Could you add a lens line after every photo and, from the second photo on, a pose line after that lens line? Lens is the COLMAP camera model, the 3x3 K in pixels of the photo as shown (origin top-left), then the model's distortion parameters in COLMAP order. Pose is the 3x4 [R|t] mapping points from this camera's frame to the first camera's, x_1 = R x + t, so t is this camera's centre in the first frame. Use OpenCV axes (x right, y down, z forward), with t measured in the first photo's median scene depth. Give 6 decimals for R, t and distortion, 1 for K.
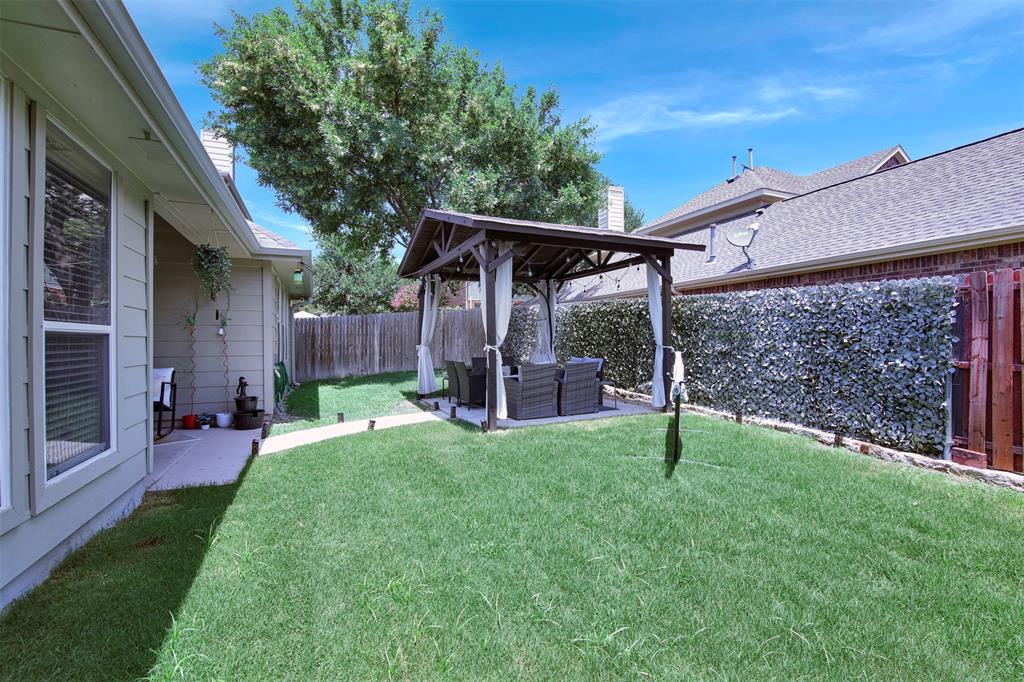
lens RADIAL K [[502.9, 0, 512.7], [0, 502.9, 341.5], [0, 0, 1]] dist [-0.022650, 0.001776]
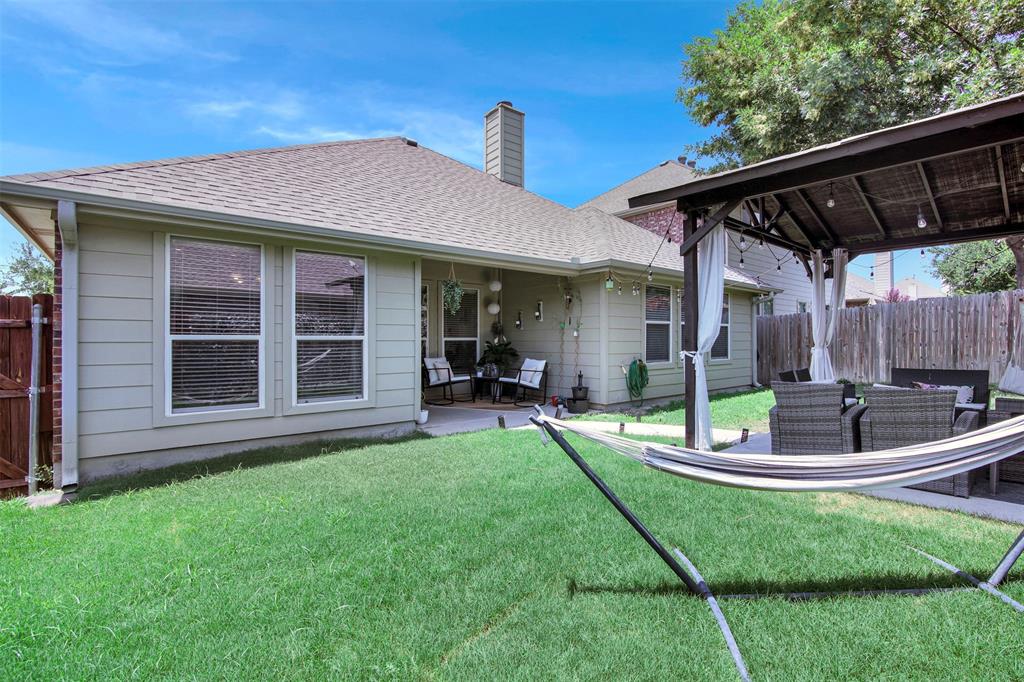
lens RADIAL K [[456.3, 0, 508.4], [0, 456.3, 340.5], [0, 0, 1]] dist [0.003622, 0.000359]
pose [[0.266016, 0.004105, -0.963960, 0.505885], [0.002692, 0.999984, 0.005001, -0.009504], [0.963965, -0.003925, 0.266000, 0.523966]]
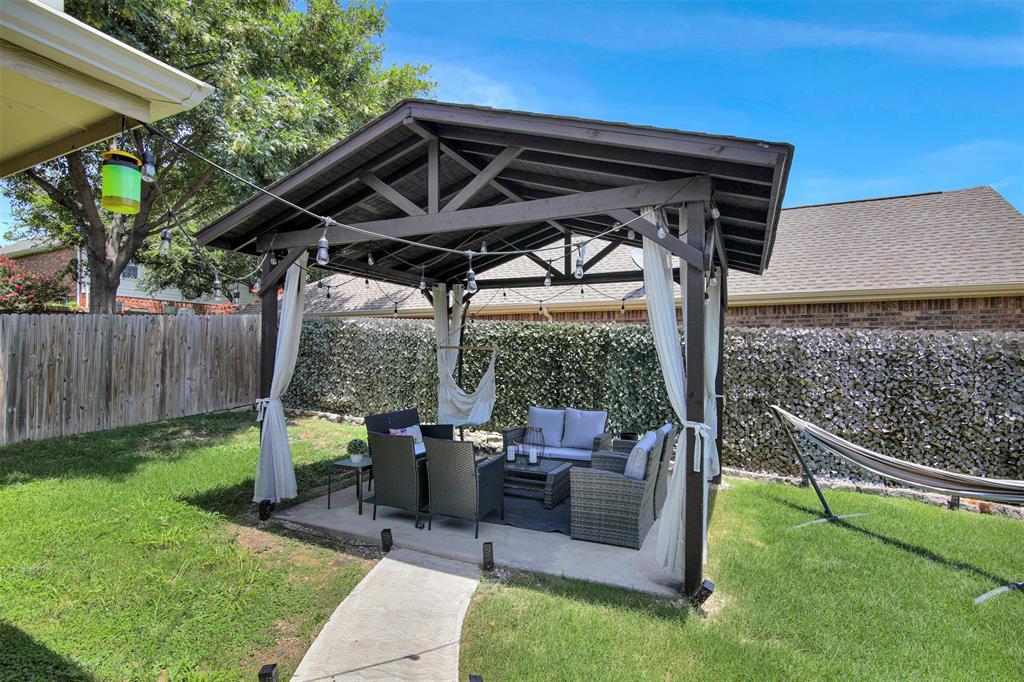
lens RADIAL K [[502.9, 0, 511.0], [0, 502.9, 348.7], [0, 0, 1]] dist [-0.022650, 0.001776]
pose [[0.735880, 0.018952, 0.676846, -0.468302], [-0.014161, 0.999820, -0.012599, -0.049735], [-0.676964, -0.000313, 0.736017, 0.717613]]
